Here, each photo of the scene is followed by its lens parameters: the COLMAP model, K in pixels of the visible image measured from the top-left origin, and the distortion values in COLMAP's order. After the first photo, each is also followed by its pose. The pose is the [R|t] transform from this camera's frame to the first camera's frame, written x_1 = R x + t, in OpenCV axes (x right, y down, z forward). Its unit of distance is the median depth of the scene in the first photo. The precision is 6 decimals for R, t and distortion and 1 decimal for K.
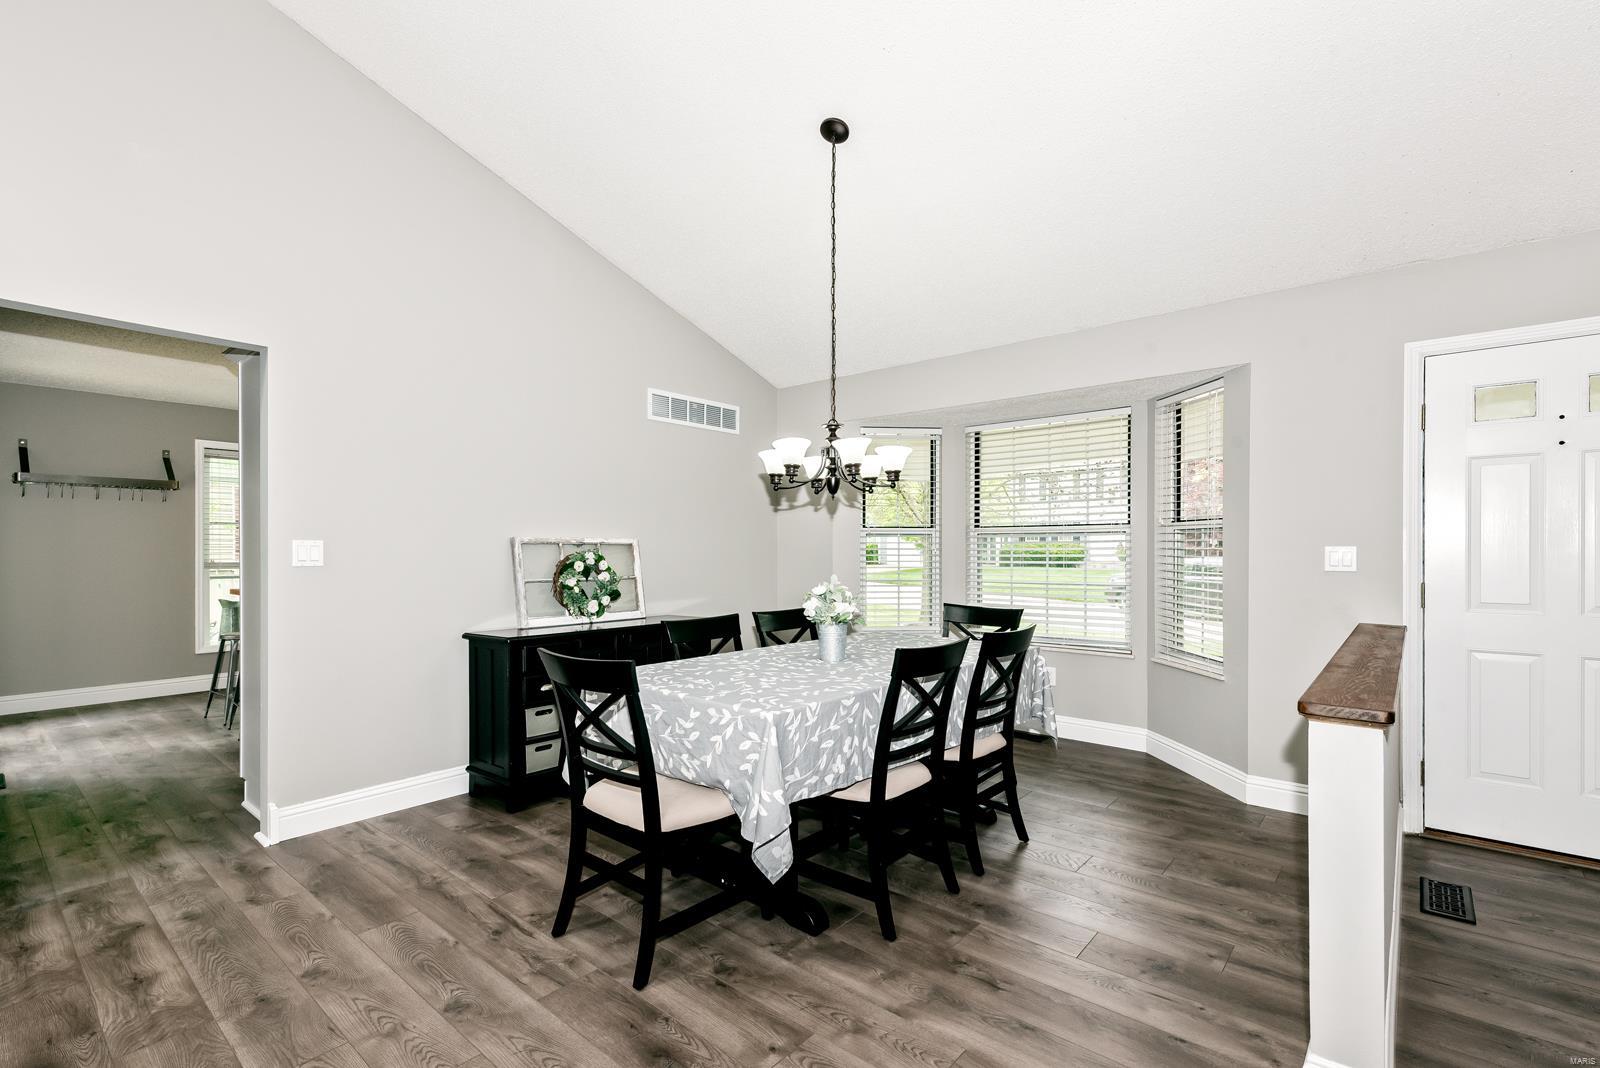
lens RADIAL K [[735.7, 0, 797.1], [0, 735.7, 538.2], [0, 0, 1]] dist [-0.001994, -0.000238]
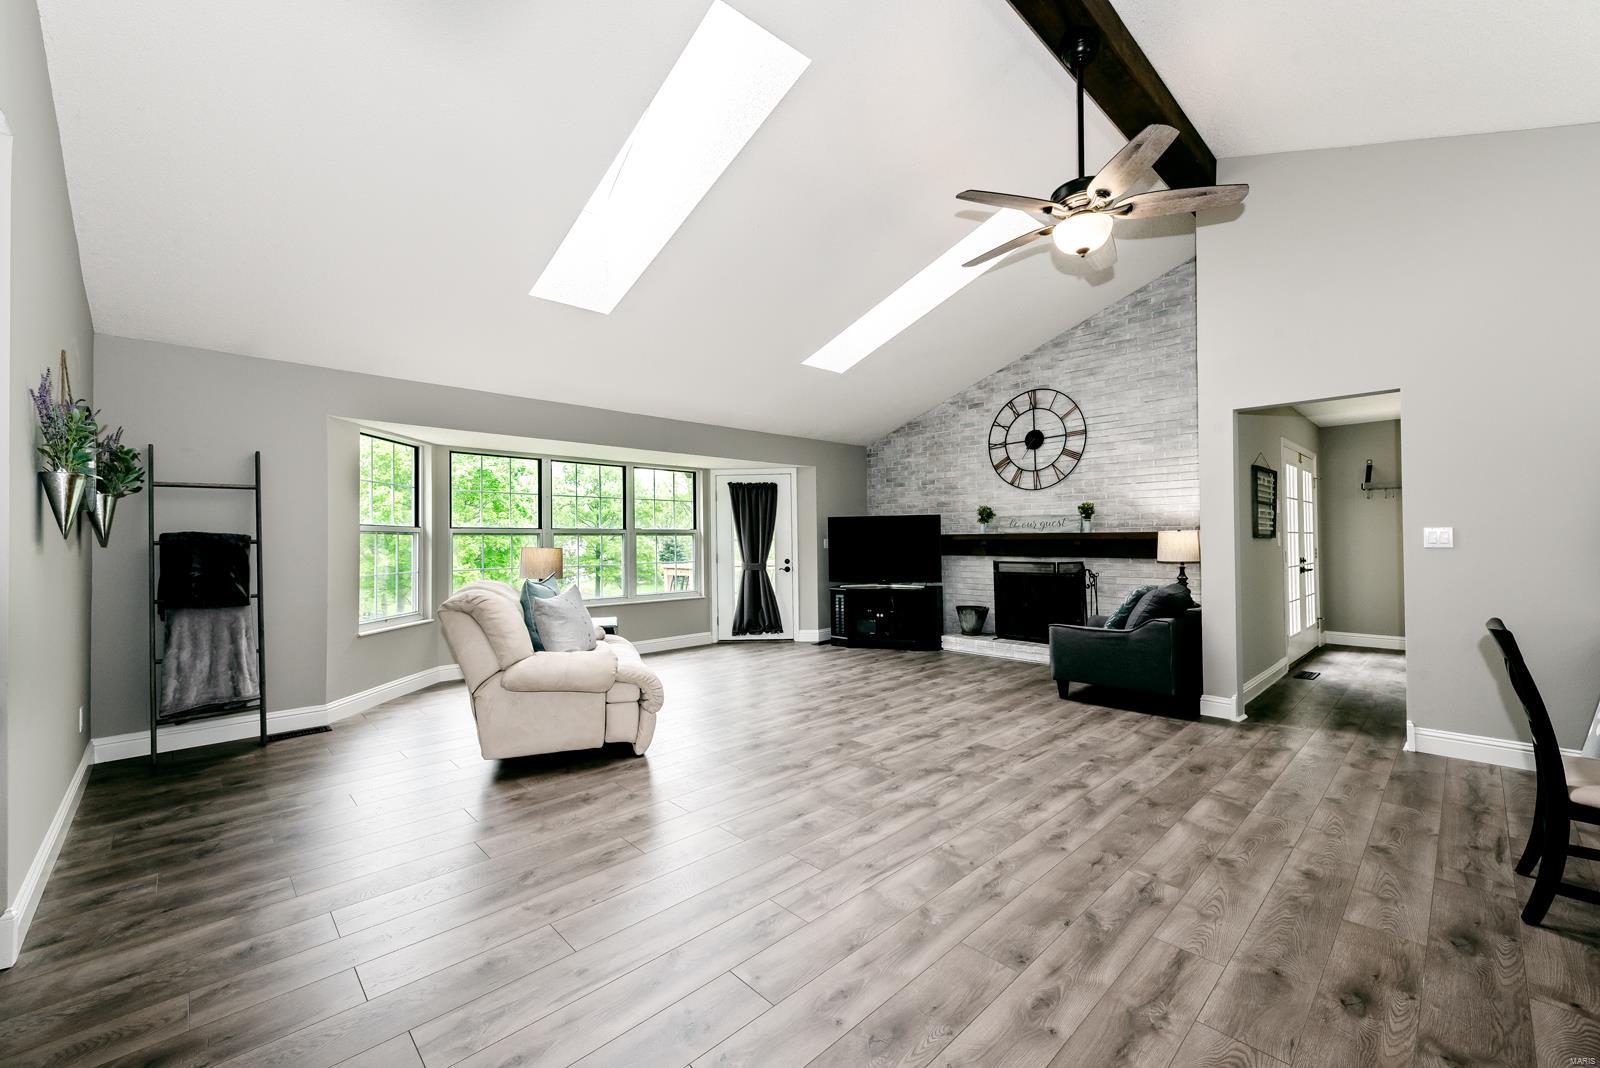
lens RADIAL K [[648.7, 0, 796.9], [0, 648.7, 533.1], [0, 0, 1]] dist [0.000278, 0.000034]
pose [[-0.099164, -0.002677, -0.995068, 0.818026], [0.011855, 0.999922, -0.003872, 0.004995], [0.995000, -0.012181, -0.099124, -0.009919]]
